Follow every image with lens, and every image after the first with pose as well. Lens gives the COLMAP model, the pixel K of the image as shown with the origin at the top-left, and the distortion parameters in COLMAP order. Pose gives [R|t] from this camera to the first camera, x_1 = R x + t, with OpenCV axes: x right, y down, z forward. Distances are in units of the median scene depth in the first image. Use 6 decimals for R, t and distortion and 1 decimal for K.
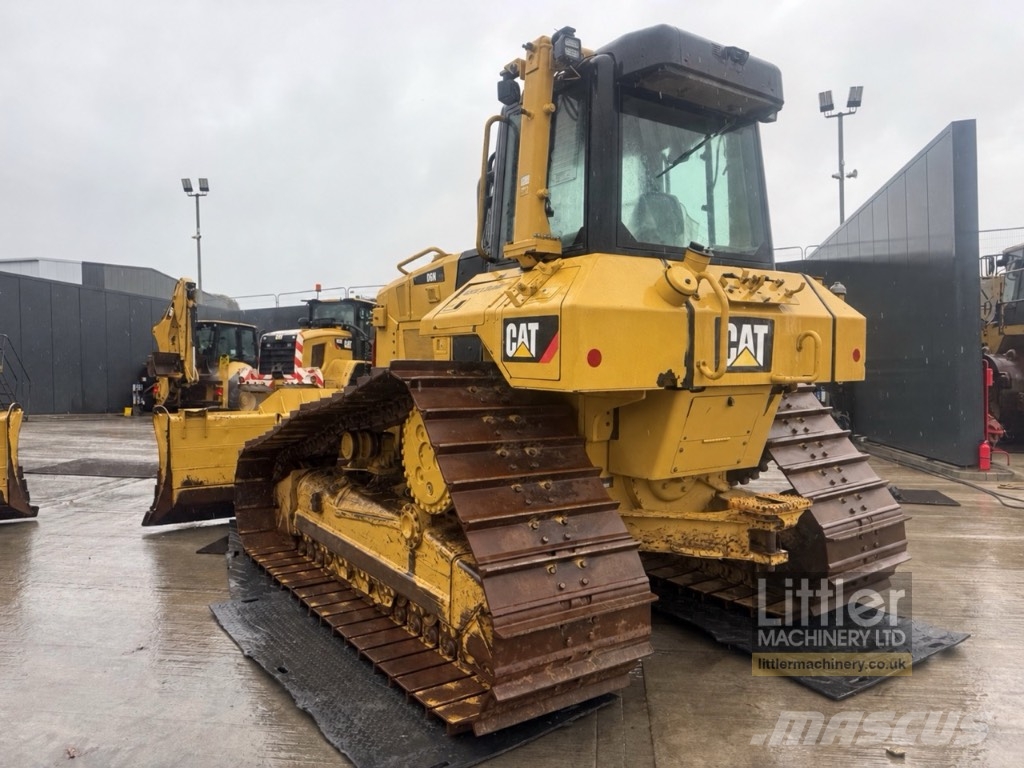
lens RADIAL K [[723.3, 0, 512.0], [0, 723.3, 384.0], [0, 0, 1]] dist [0.136289, -0.204573]
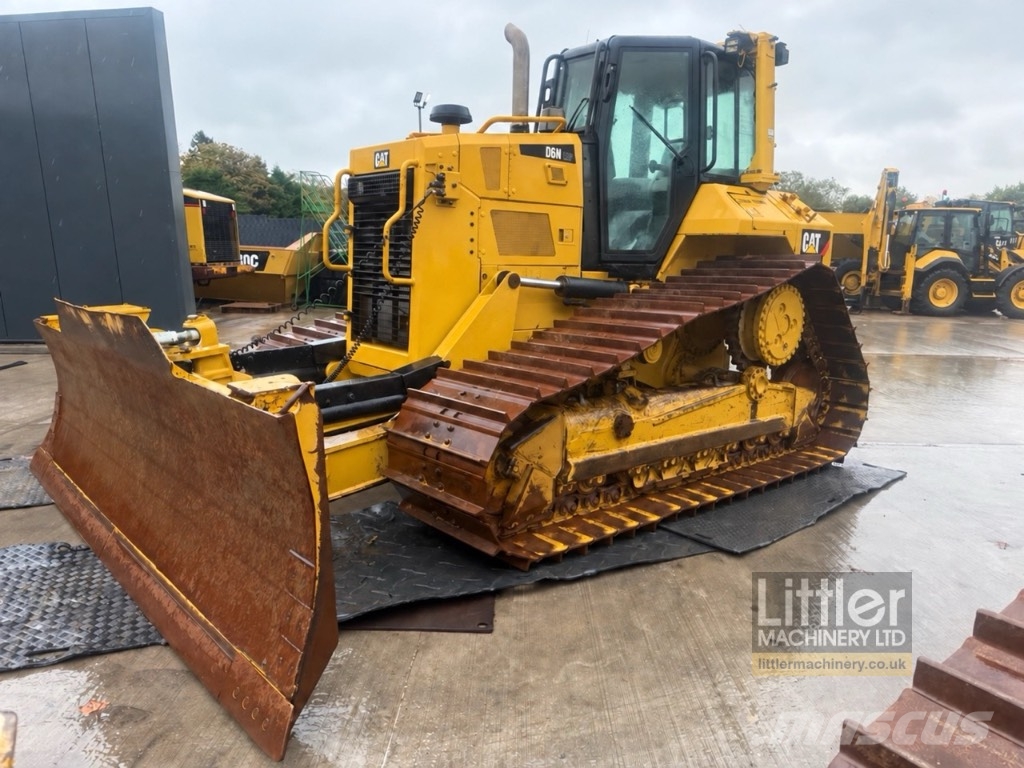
lens RADIAL K [[723.3, 0, 512.0], [0, 723.3, 384.0], [0, 0, 1]] dist [0.136289, -0.204573]
pose [[-0.118076, -0.178802, 0.976774, -1.004703], [0.013481, 0.983276, 0.181622, -0.036436], [-0.992913, 0.034613, -0.113691, 1.162688]]
